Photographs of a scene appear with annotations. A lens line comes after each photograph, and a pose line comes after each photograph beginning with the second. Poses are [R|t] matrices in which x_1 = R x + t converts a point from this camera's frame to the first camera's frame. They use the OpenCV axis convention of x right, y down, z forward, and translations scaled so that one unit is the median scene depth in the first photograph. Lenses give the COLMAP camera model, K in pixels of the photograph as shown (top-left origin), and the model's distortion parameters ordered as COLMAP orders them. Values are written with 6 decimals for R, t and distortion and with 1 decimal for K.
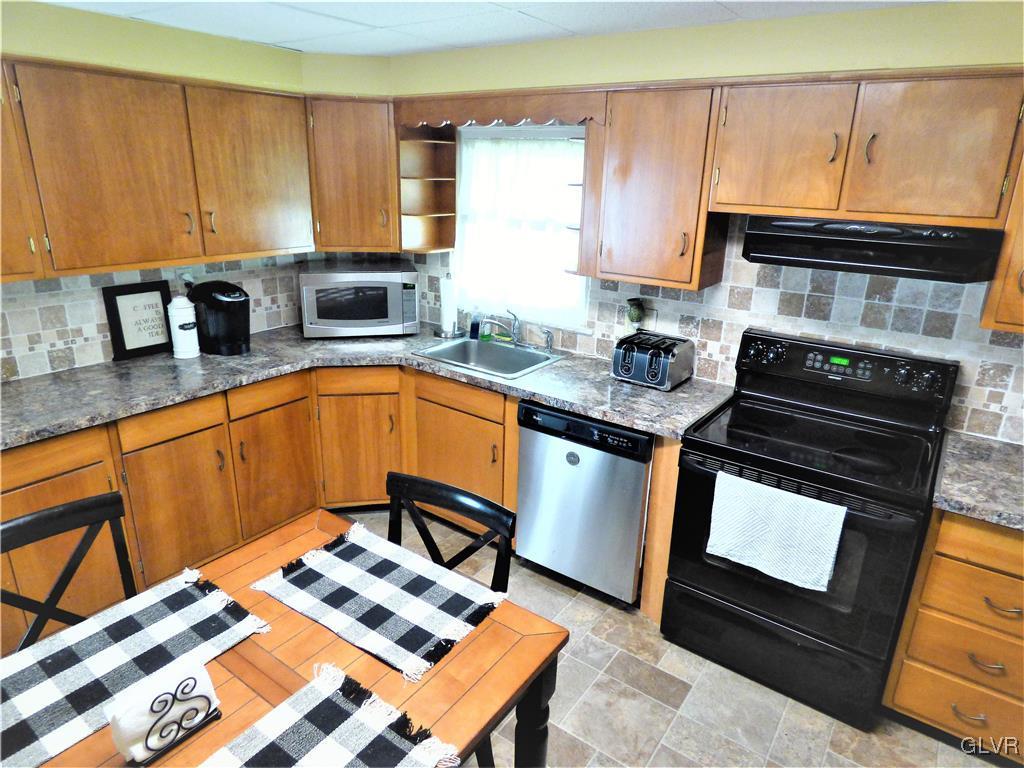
lens RADIAL K [[620.7, 0, 519.3], [0, 620.7, 382.2], [0, 0, 1]] dist [-0.019240, 0.005779]
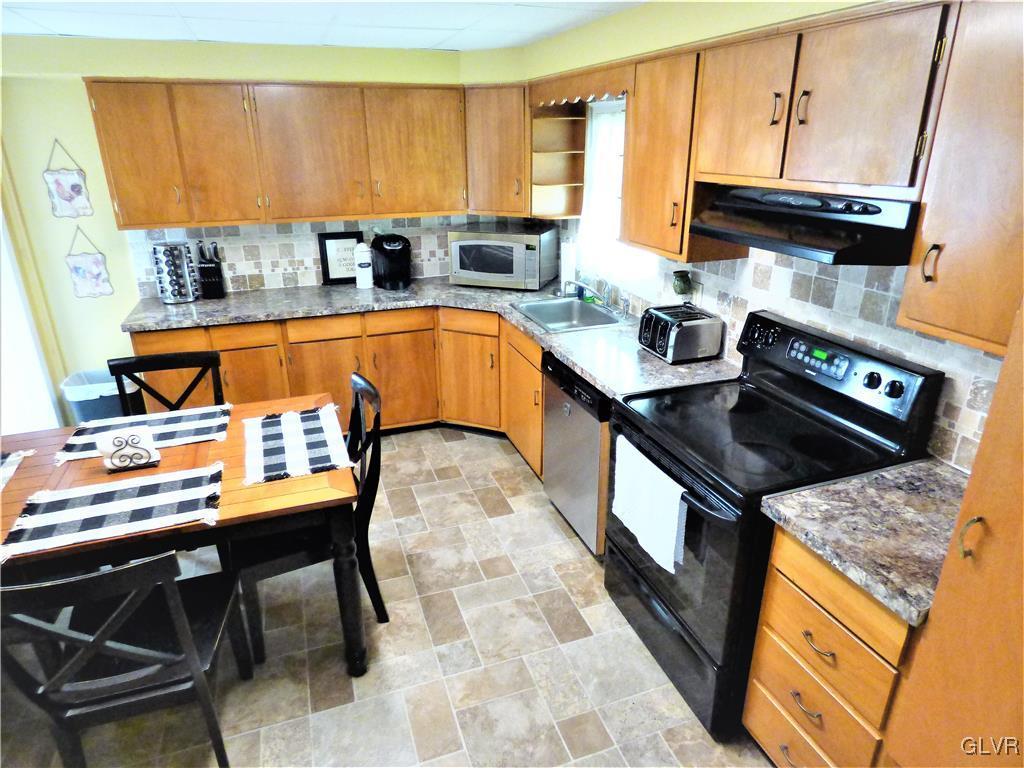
lens RADIAL K [[620.7, 0, 516.1], [0, 620.7, 385.6], [0, 0, 1]] dist [-0.019240, 0.005779]
pose [[0.823310, 0.178178, -0.538900, 0.598139], [-0.153703, 0.983963, 0.090510, -0.003714], [0.546385, 0.008313, 0.837493, 0.031976]]
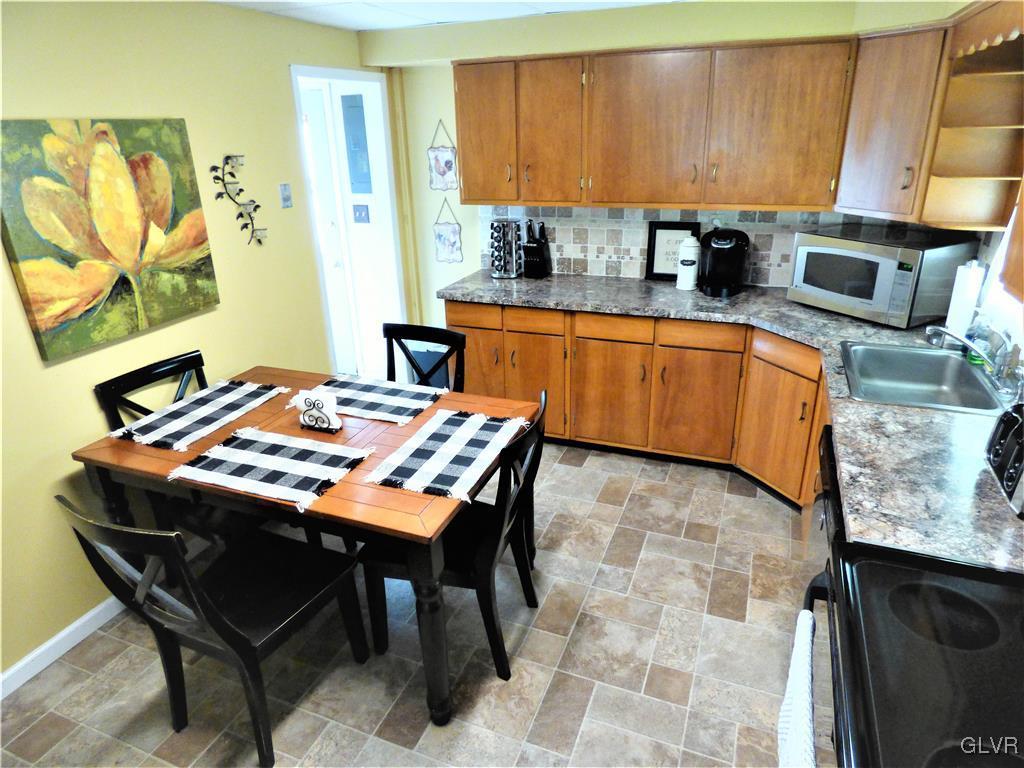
lens RADIAL K [[620.7, 0, 519.4], [0, 620.7, 385.9], [0, 0, 1]] dist [-0.019240, 0.005779]
pose [[0.234916, 0.338709, -0.911093, 0.604841], [-0.276521, 0.921882, 0.271421, -0.118538], [0.931853, 0.188176, 0.310225, 0.424346]]
